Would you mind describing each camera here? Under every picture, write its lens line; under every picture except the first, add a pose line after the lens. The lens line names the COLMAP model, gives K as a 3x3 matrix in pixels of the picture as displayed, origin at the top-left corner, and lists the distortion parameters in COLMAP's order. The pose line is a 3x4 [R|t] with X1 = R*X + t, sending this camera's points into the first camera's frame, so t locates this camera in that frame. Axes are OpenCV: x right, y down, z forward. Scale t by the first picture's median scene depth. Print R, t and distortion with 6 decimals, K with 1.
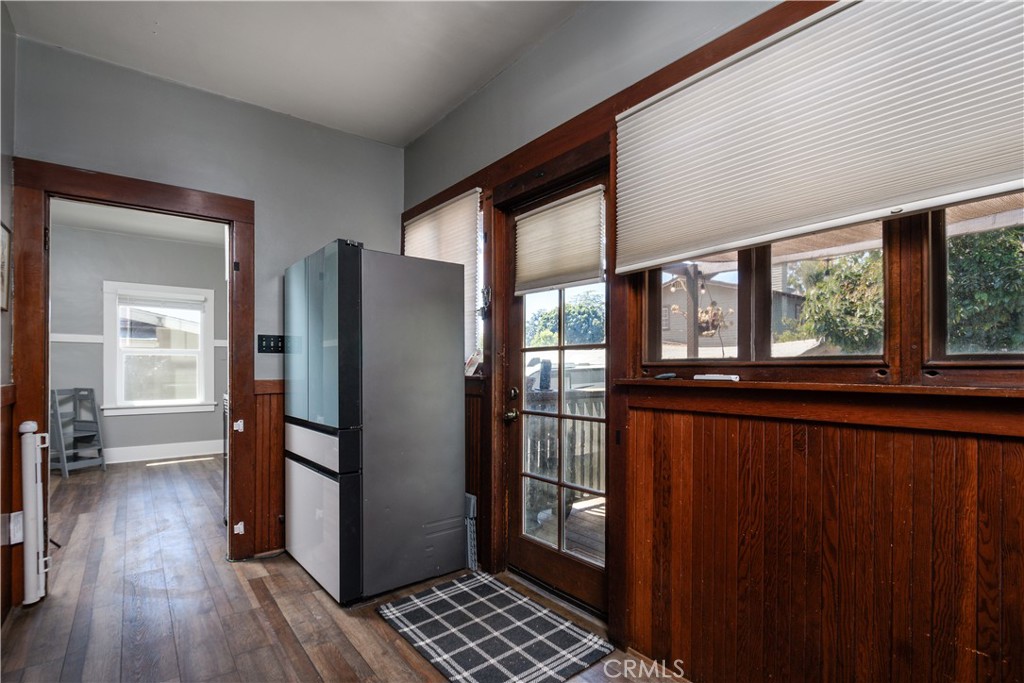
lens RADIAL K [[478.5, 0, 506.2], [0, 478.5, 363.6], [0, 0, 1]] dist [-0.000891, -0.000241]
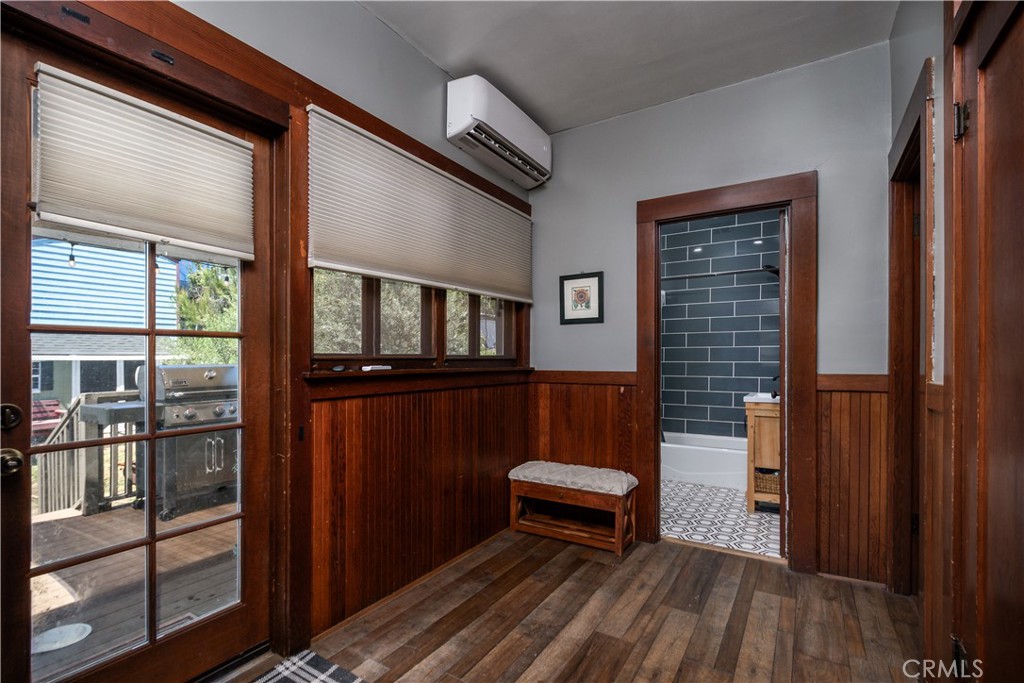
lens RADIAL K [[478.5, 0, 506.2], [0, 478.5, 363.6], [0, 0, 1]] dist [-0.000891, -0.000241]
pose [[-0.331584, -0.003865, 0.943418, -0.853926], [0.000801, 0.999990, 0.004378, 0.010346], [-0.943425, 0.002207, -0.331578, 0.979763]]
